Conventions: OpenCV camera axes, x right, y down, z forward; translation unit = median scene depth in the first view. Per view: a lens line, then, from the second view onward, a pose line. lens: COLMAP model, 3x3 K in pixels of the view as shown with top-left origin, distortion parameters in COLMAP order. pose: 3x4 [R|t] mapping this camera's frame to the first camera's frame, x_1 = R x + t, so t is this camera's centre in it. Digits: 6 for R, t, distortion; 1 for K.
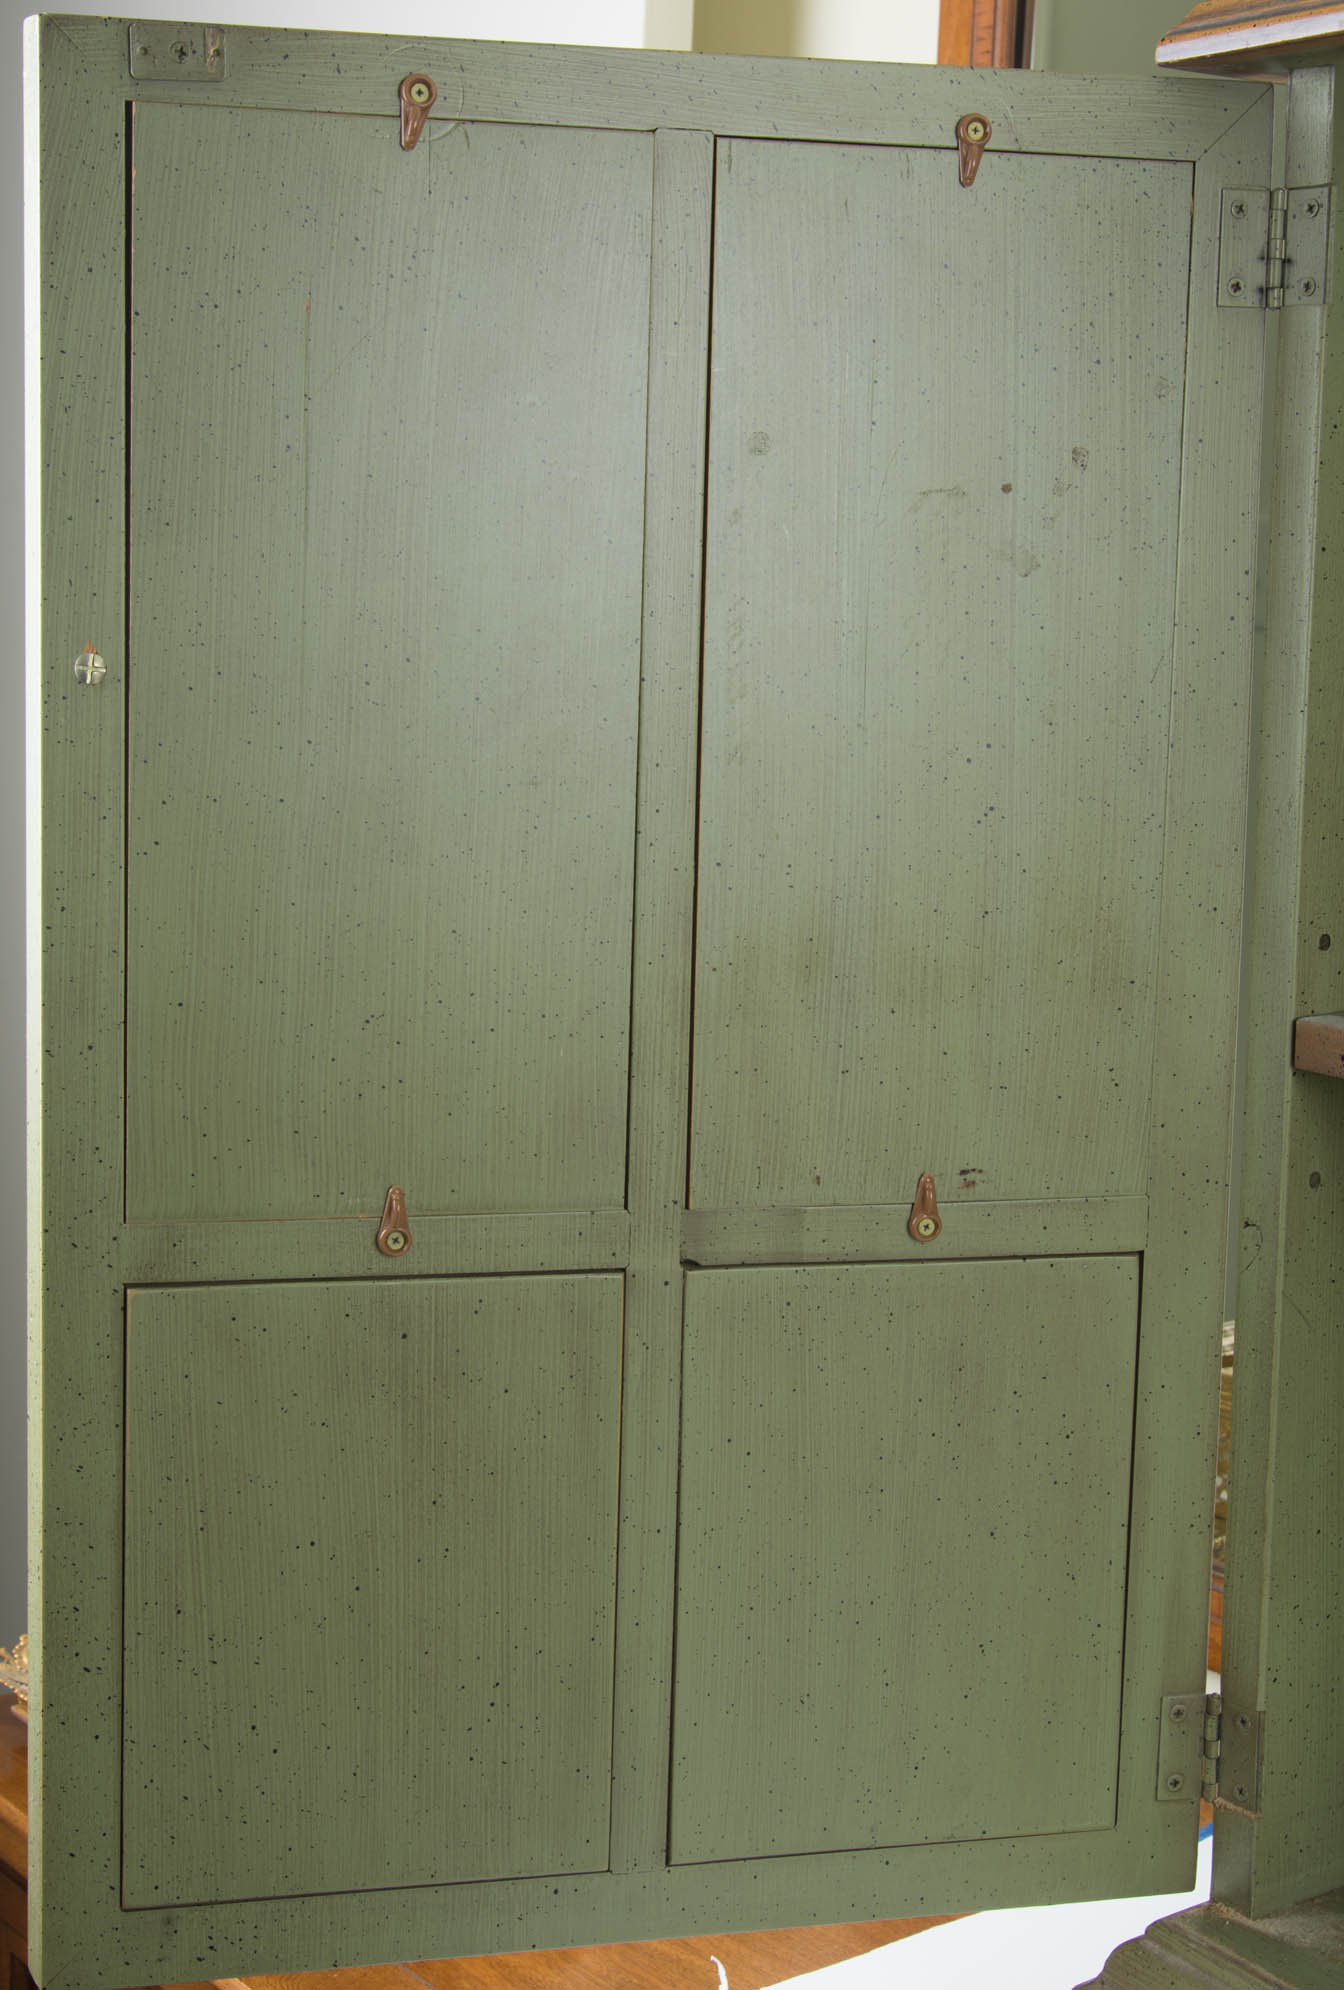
lens RADIAL K [[3144.2, 0, 669.7], [0, 3144.2, 995.5], [0, 0, 1]] dist [0.024510, 0.000000]
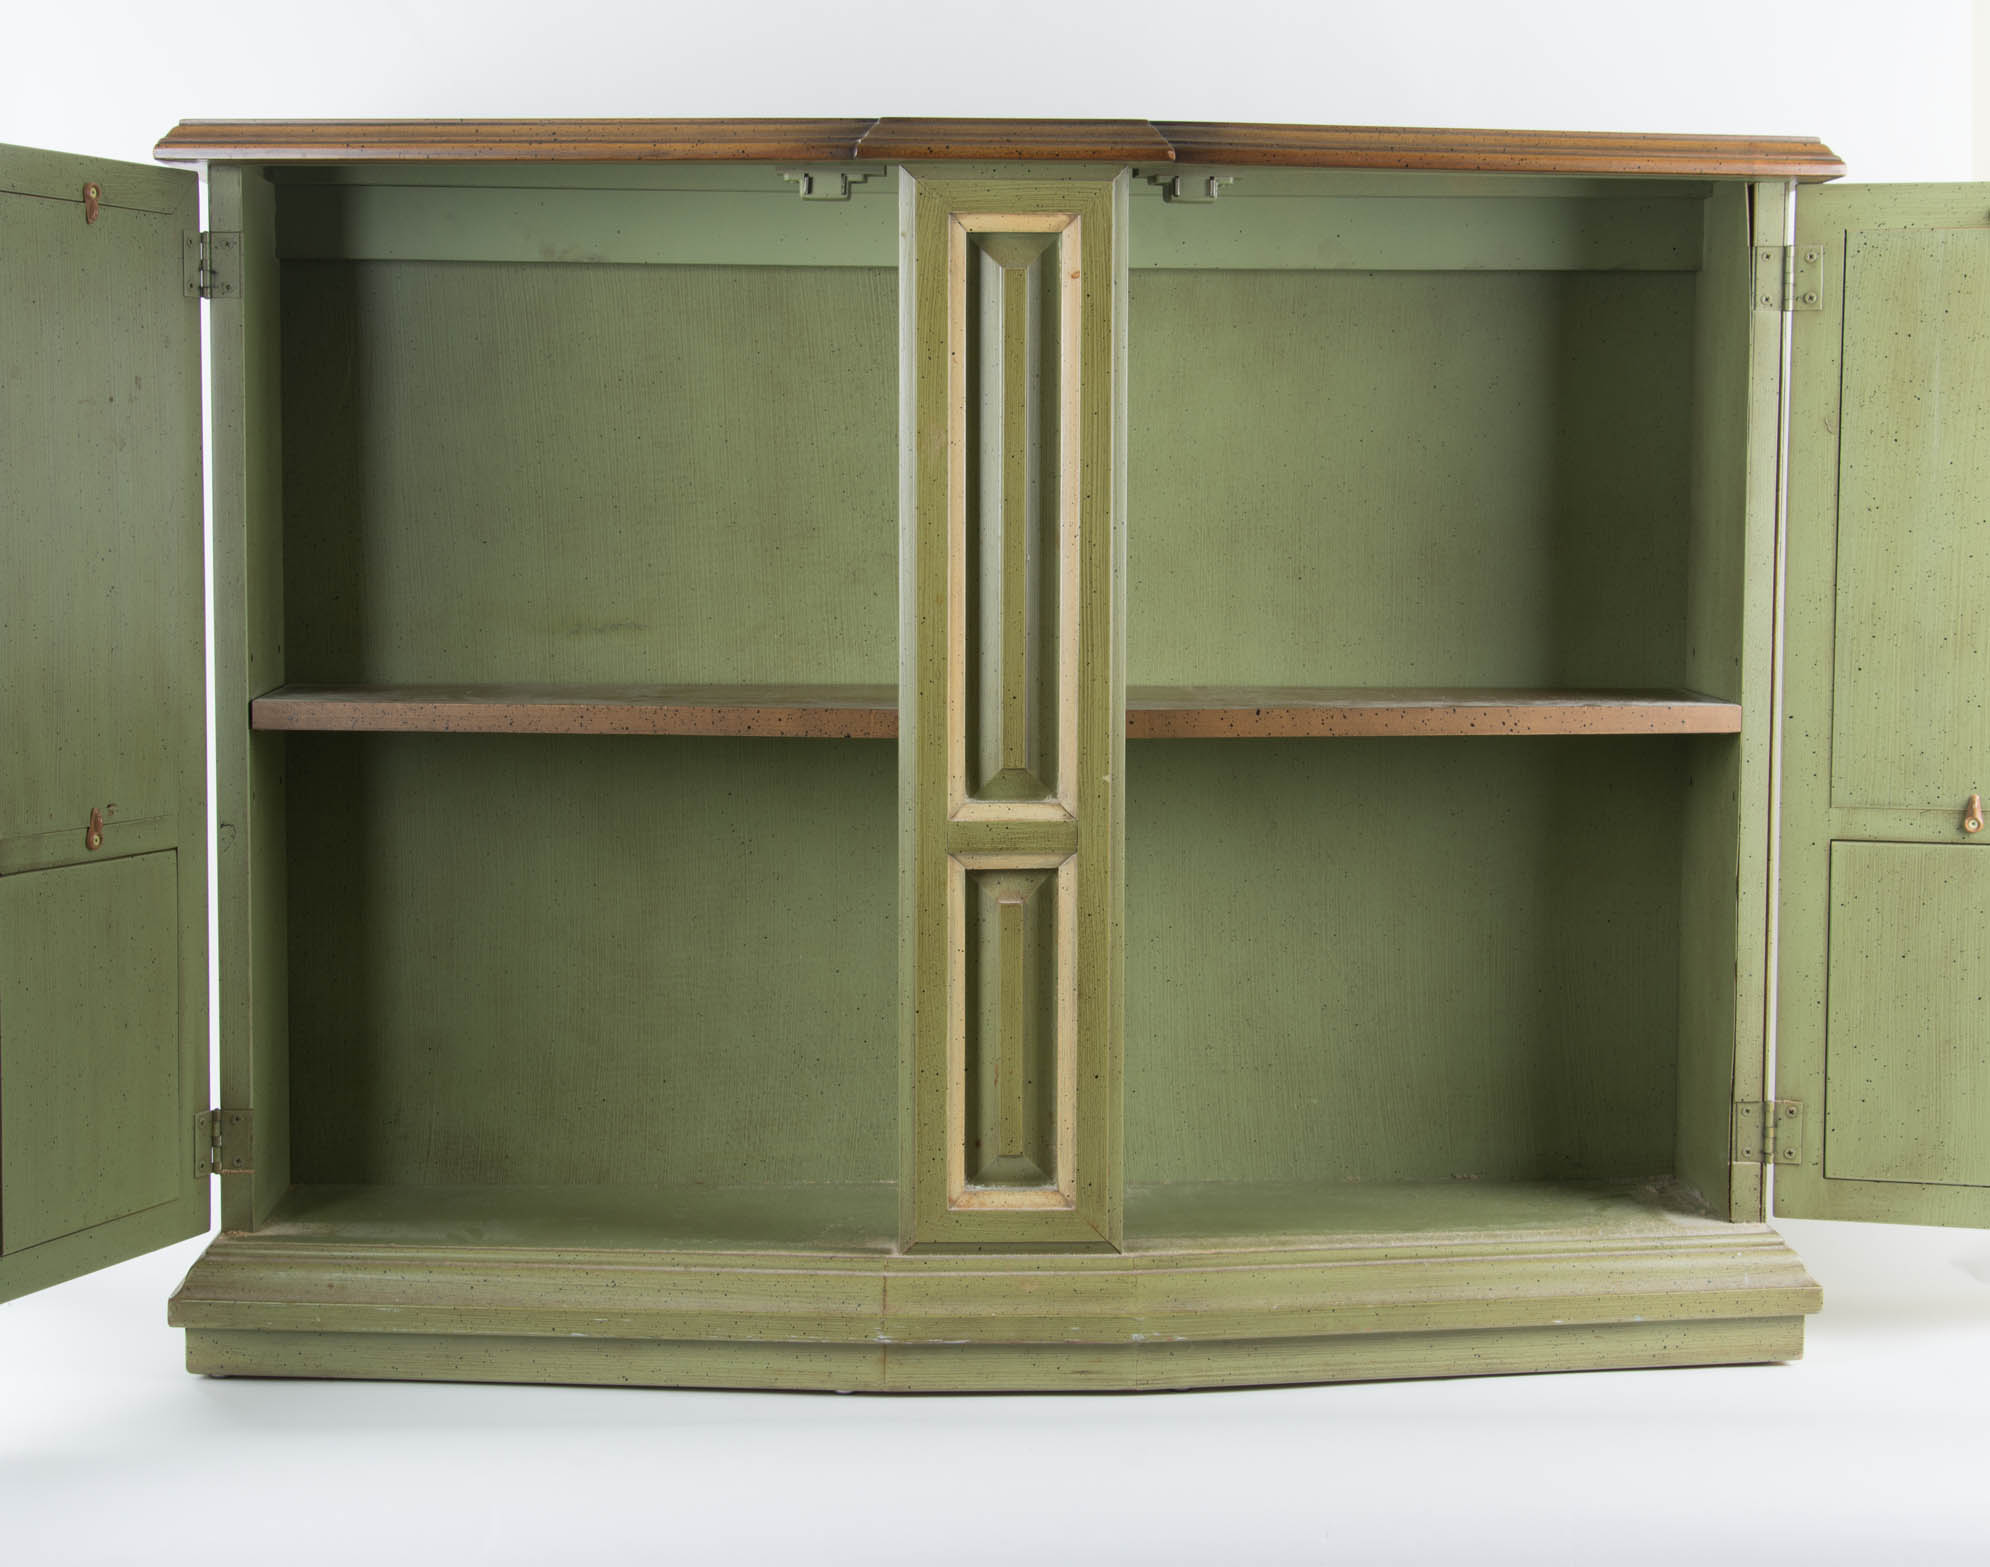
lens RADIAL K [[3481.9, 0, 983.6], [0, 3481.9, 783.9], [0, 0, 1]] dist [0.023940, 0.000000]
pose [[0.580671, -0.083045, 0.809892, -1.134476], [0.109218, 0.993738, 0.023590, 0.051531], [-0.806779, 0.074756, 0.586105, -0.460394]]
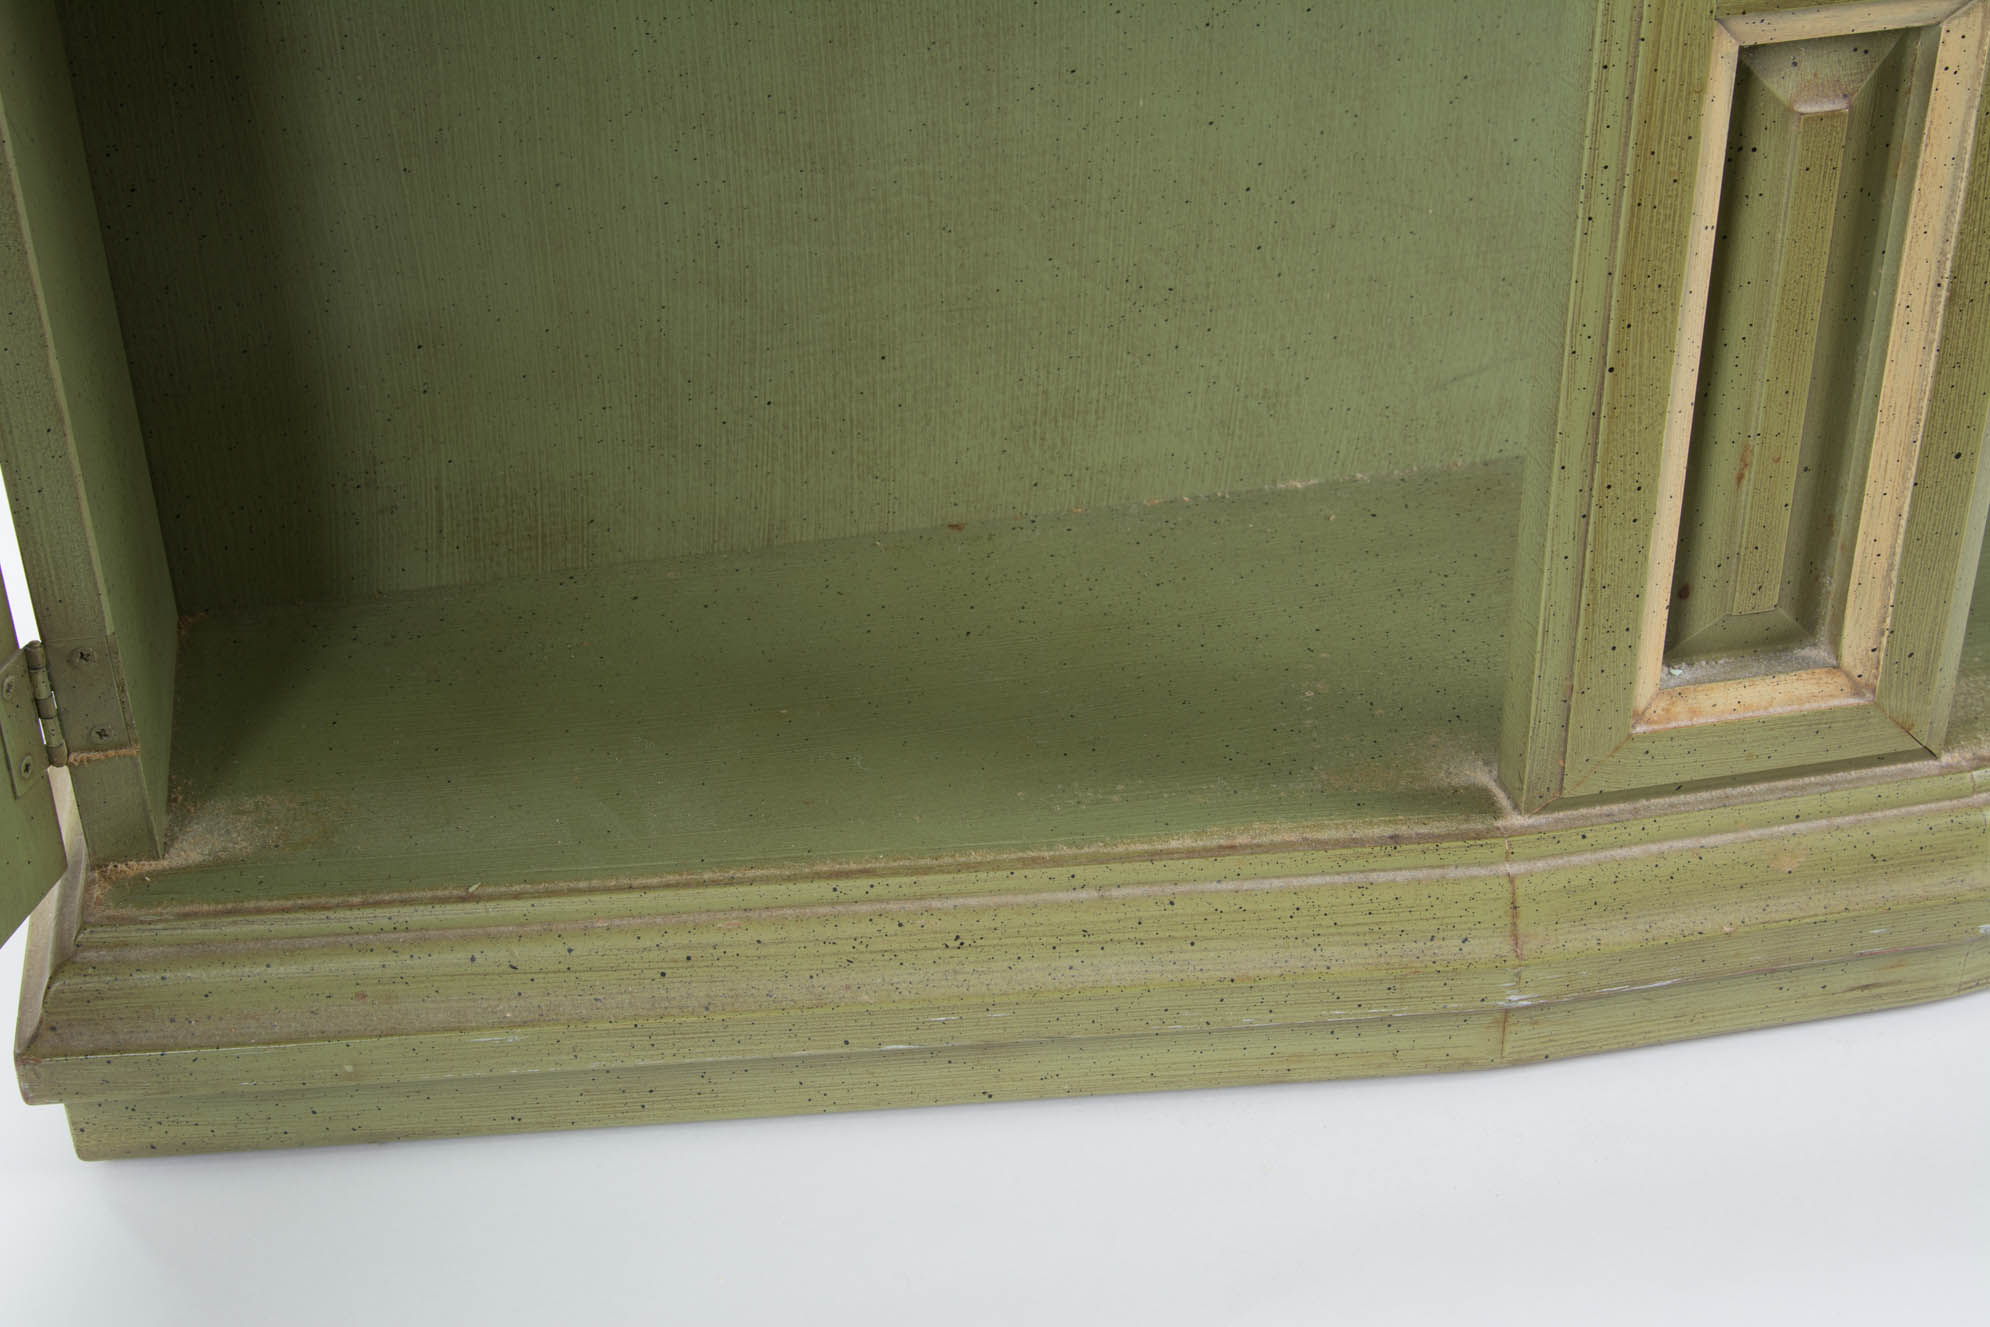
lens RADIAL K [[2785.1, 0, 989.8], [0, 2785.1, 660.2], [0, 0, 1]] dist [0.021546, 0.000000]
pose [[0.436955, -0.489482, 0.754637, -0.252219], [0.142960, 0.866096, 0.479000, -0.071185], [-0.888050, -0.101419, 0.448421, 0.505577]]
